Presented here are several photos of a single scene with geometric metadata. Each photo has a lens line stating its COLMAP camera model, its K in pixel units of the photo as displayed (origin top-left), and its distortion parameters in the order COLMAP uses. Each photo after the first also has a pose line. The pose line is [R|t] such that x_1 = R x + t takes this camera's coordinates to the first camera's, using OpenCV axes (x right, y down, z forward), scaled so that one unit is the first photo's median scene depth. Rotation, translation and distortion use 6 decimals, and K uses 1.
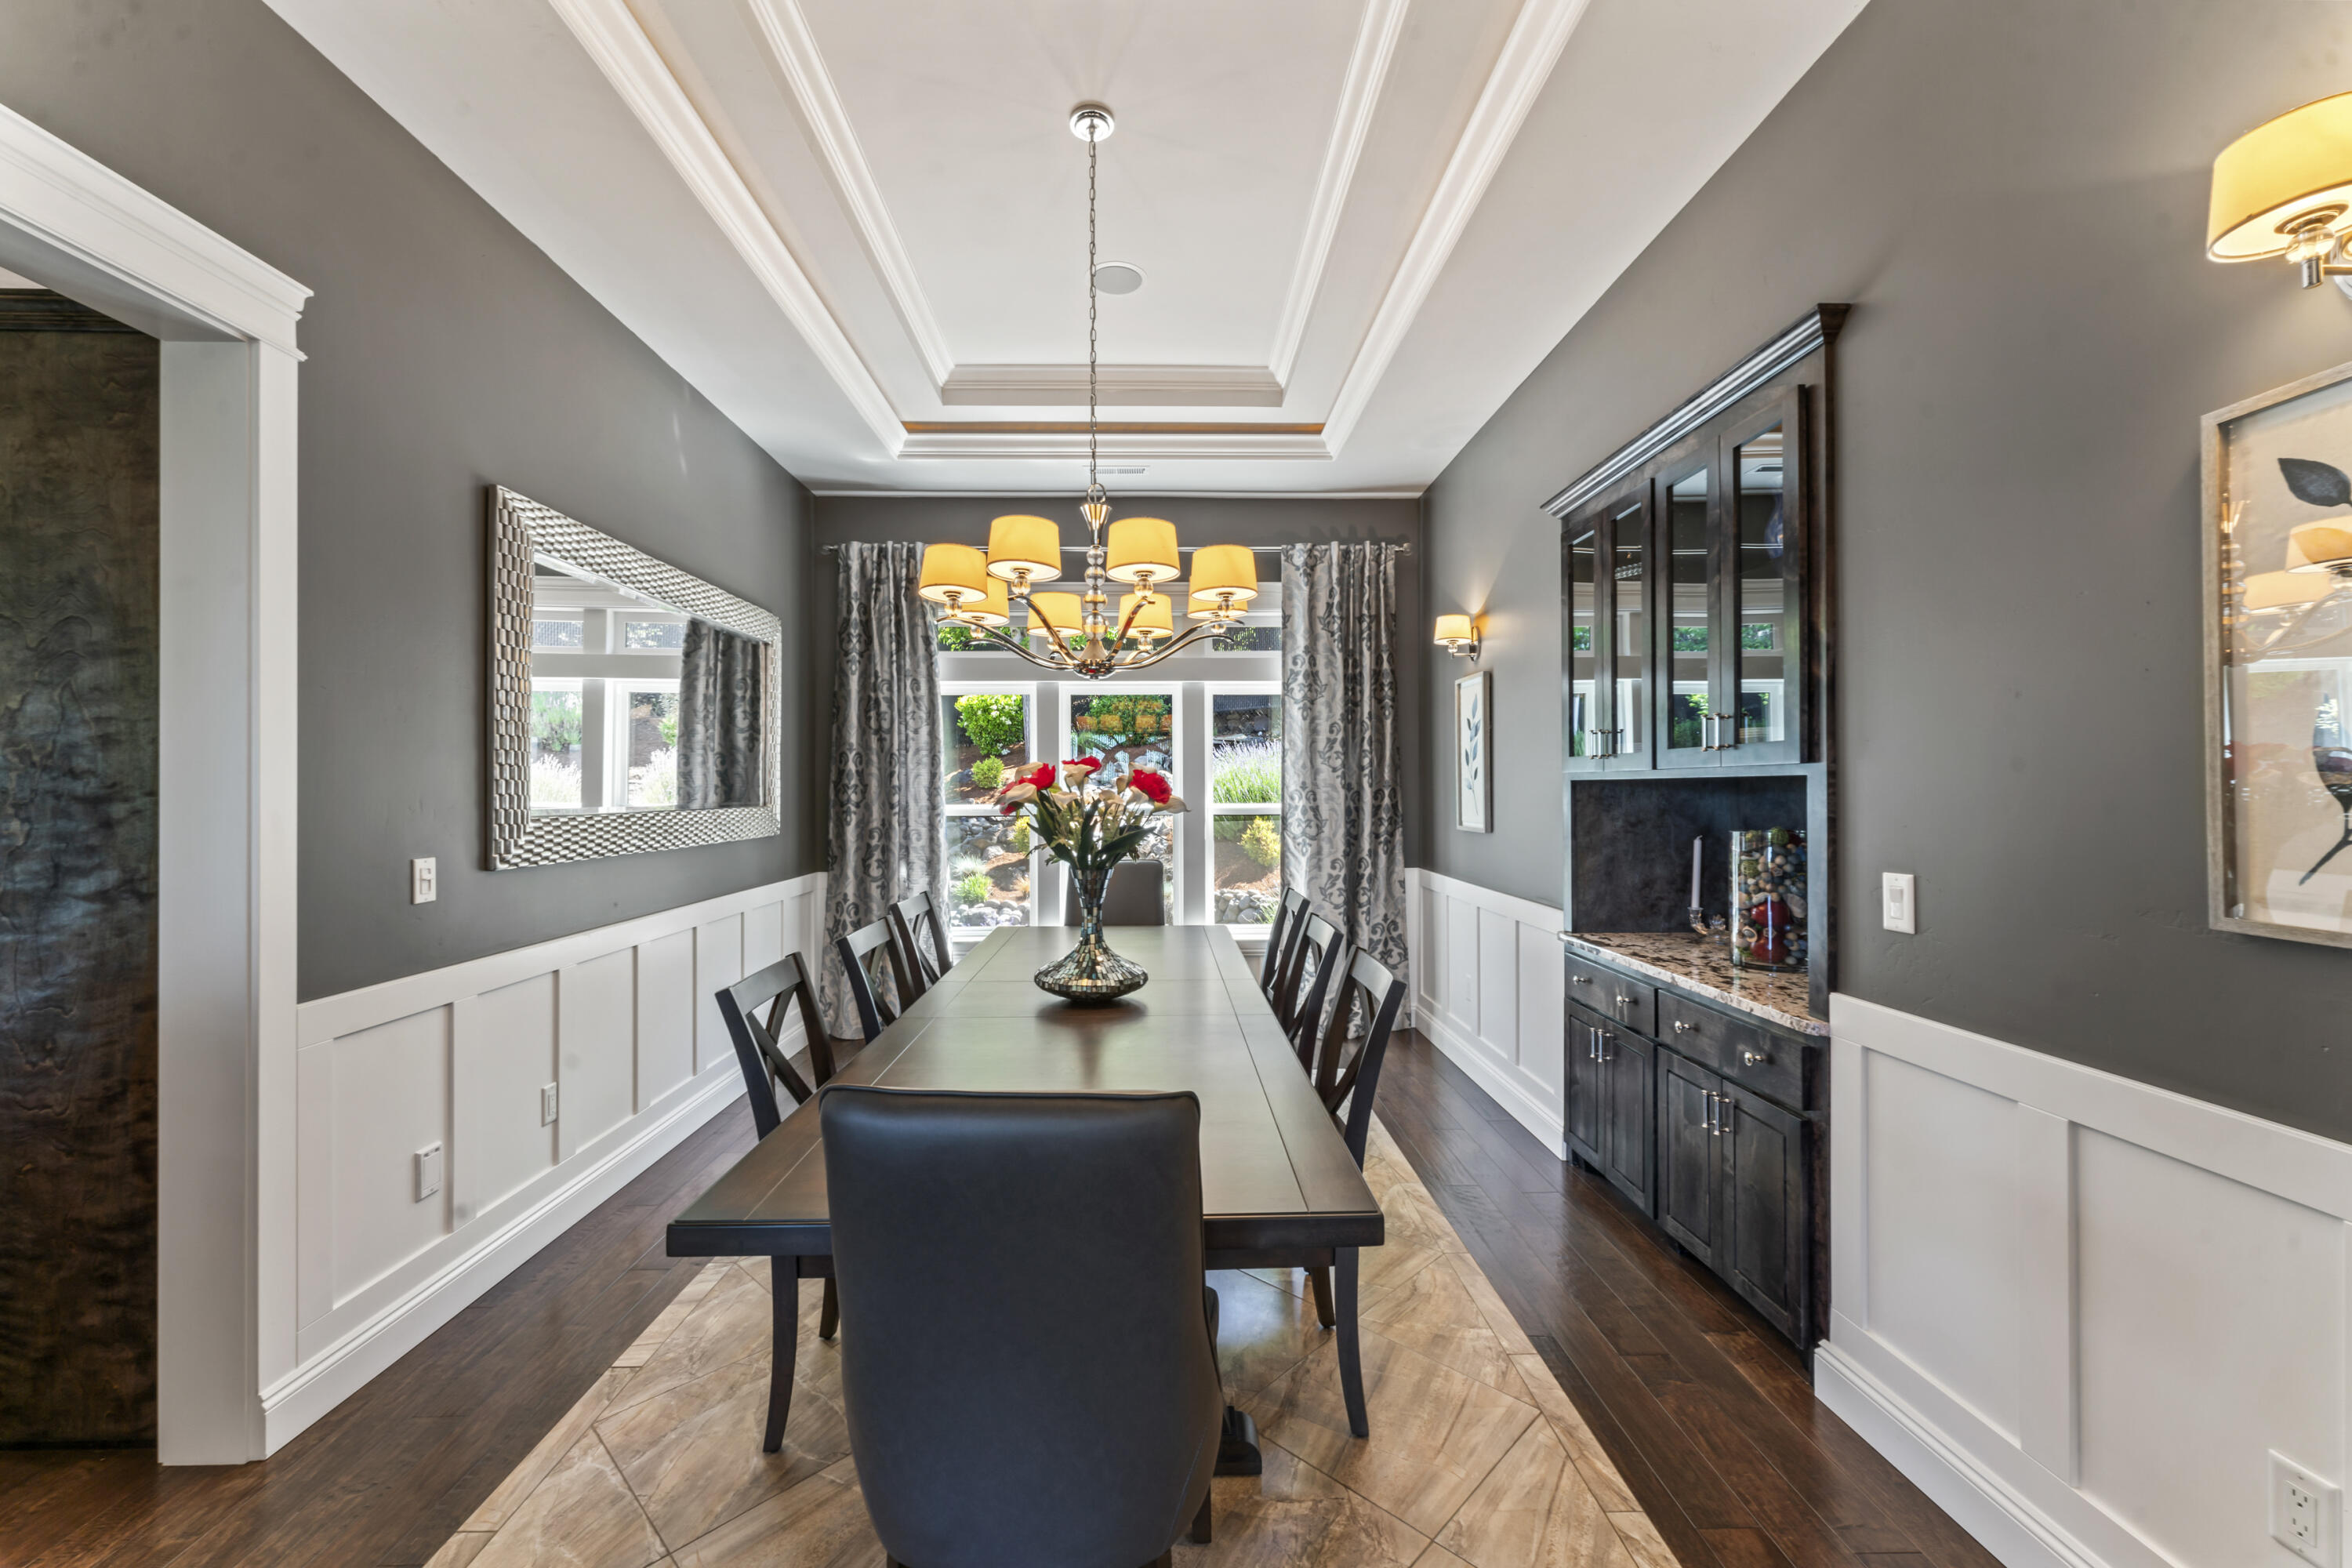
lens RADIAL K [[940.9, 0, 1174.2], [0, 940.9, 785.4], [0, 0, 1]] dist [-0.000079, 0.000408]
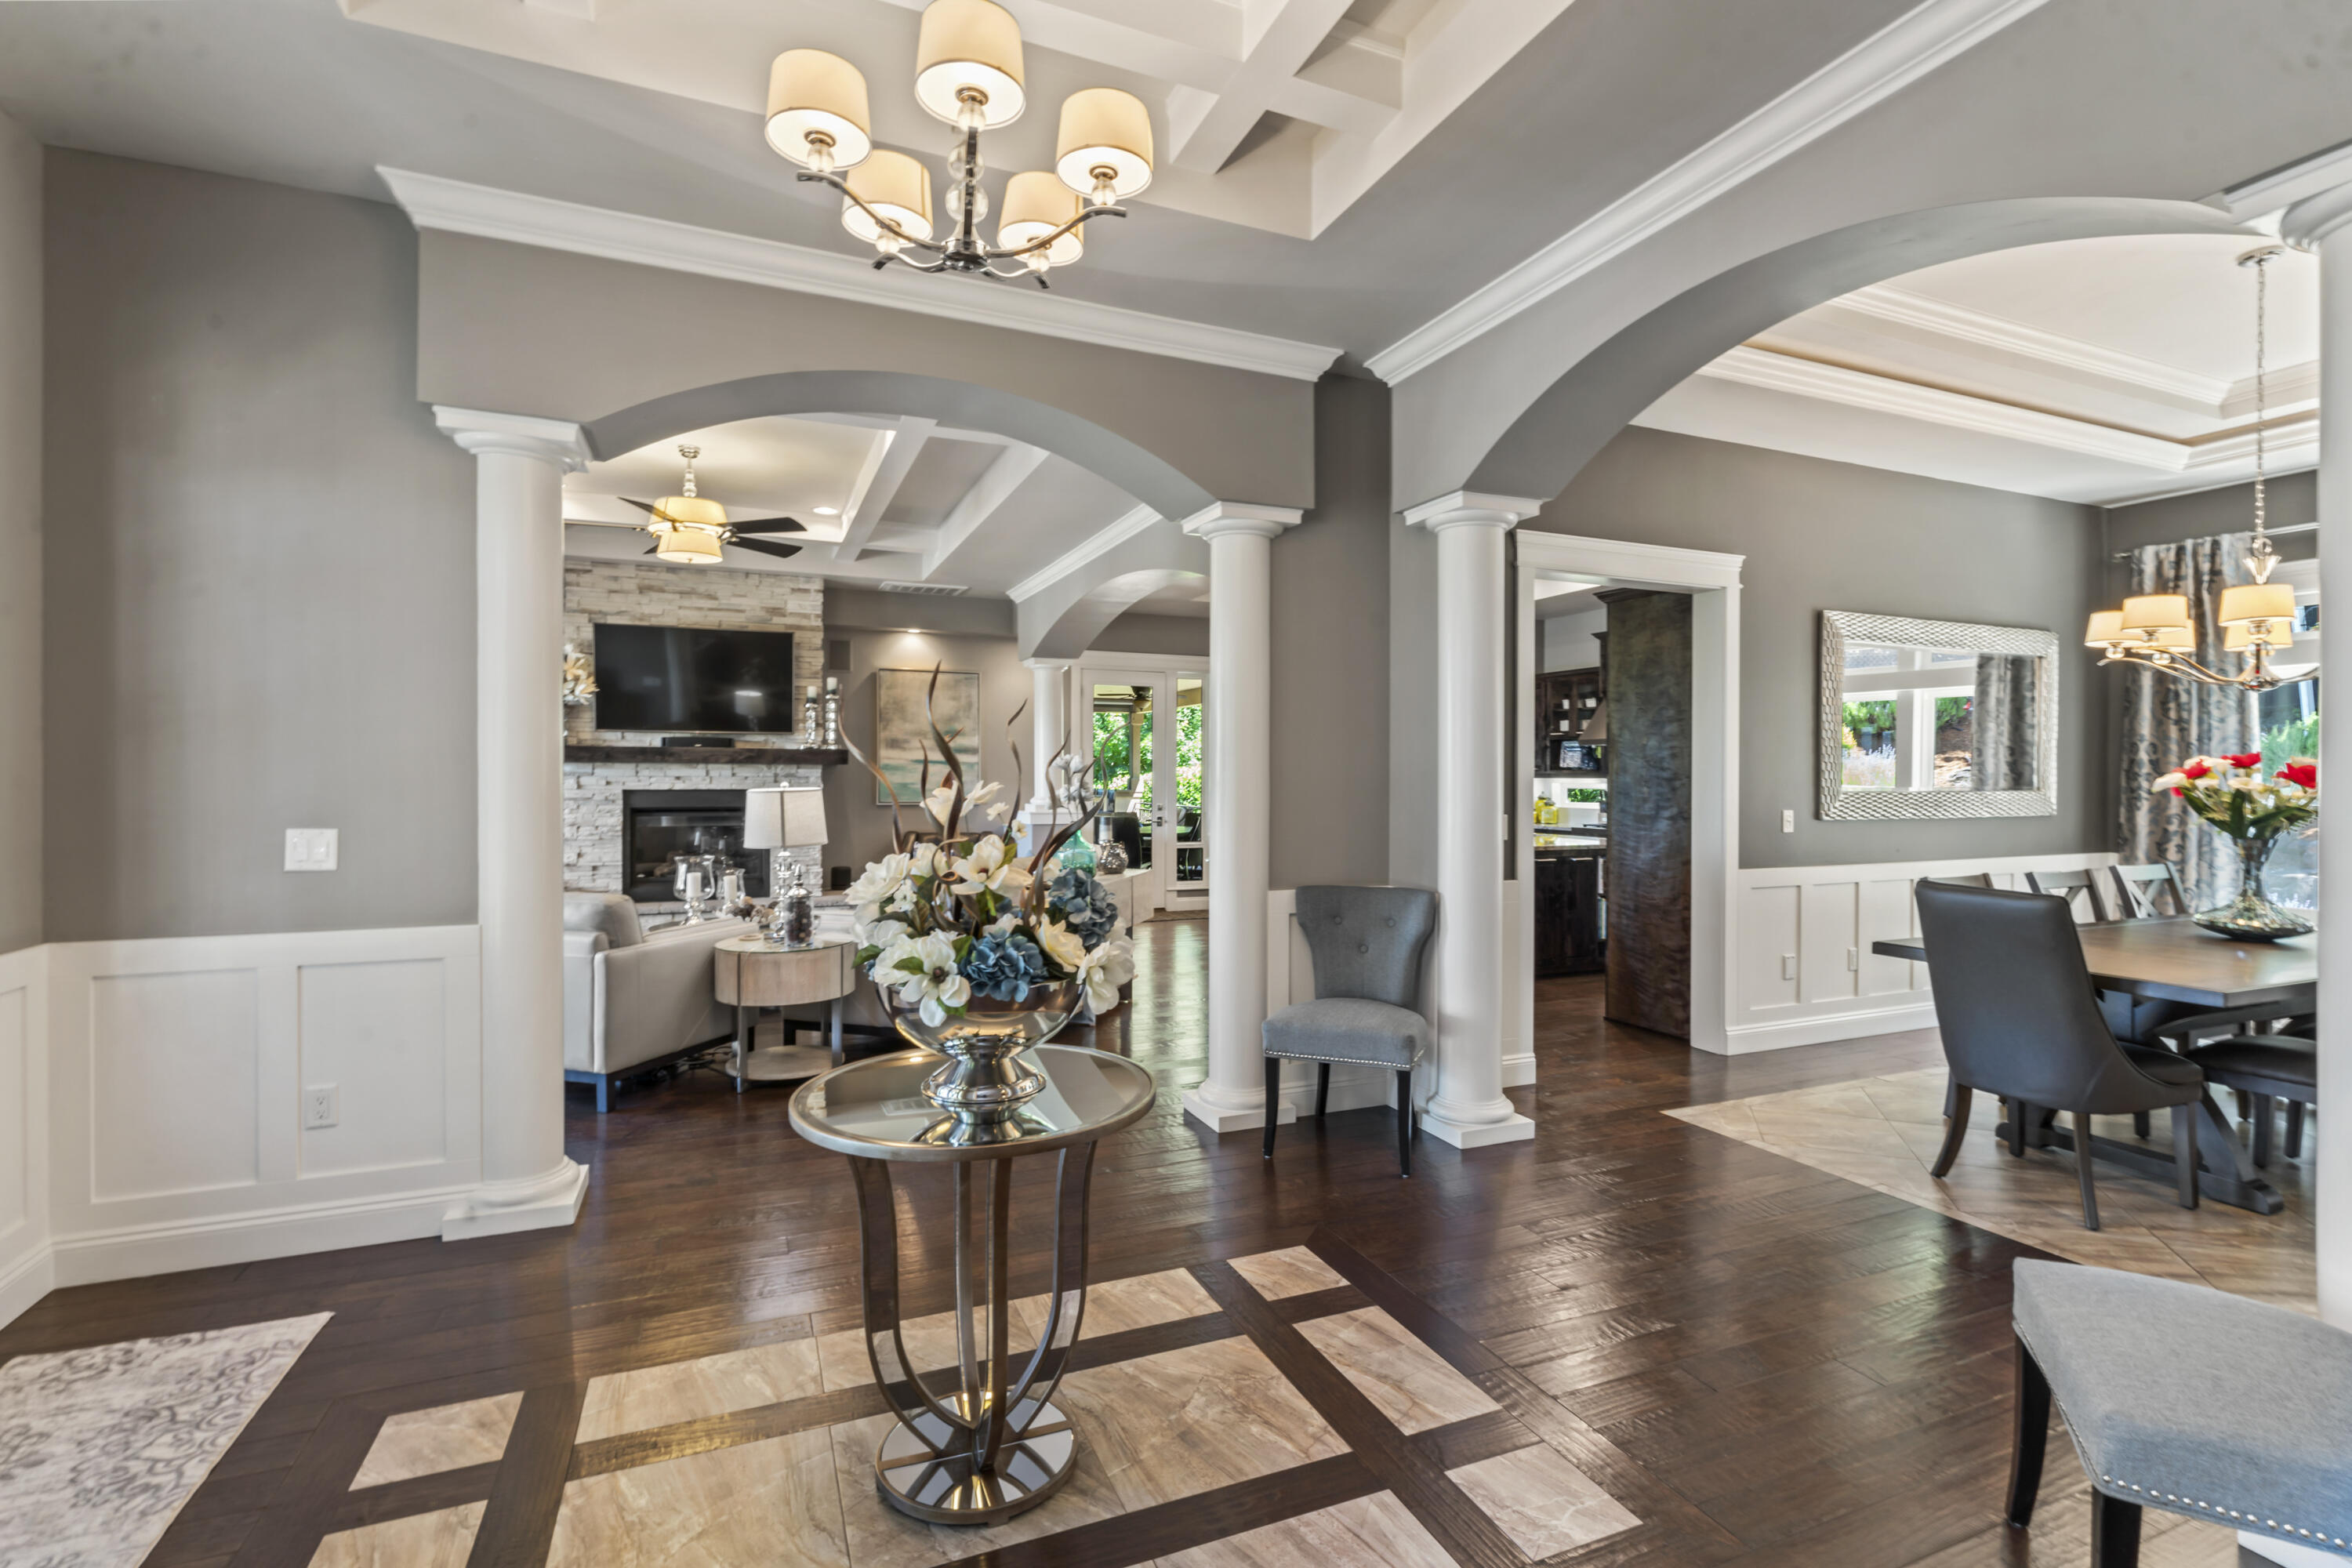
lens RADIAL K [[1064.2, 0, 1176.2], [0, 1064.2, 783.9], [0, 0, 1]] dist [-0.000503, -0.000152]
pose [[0.372342, 0.008836, -0.928054, 0.816606], [0.000815, 0.999951, 0.009848, -0.001789], [0.928095, -0.004423, 0.372317, -1.048245]]
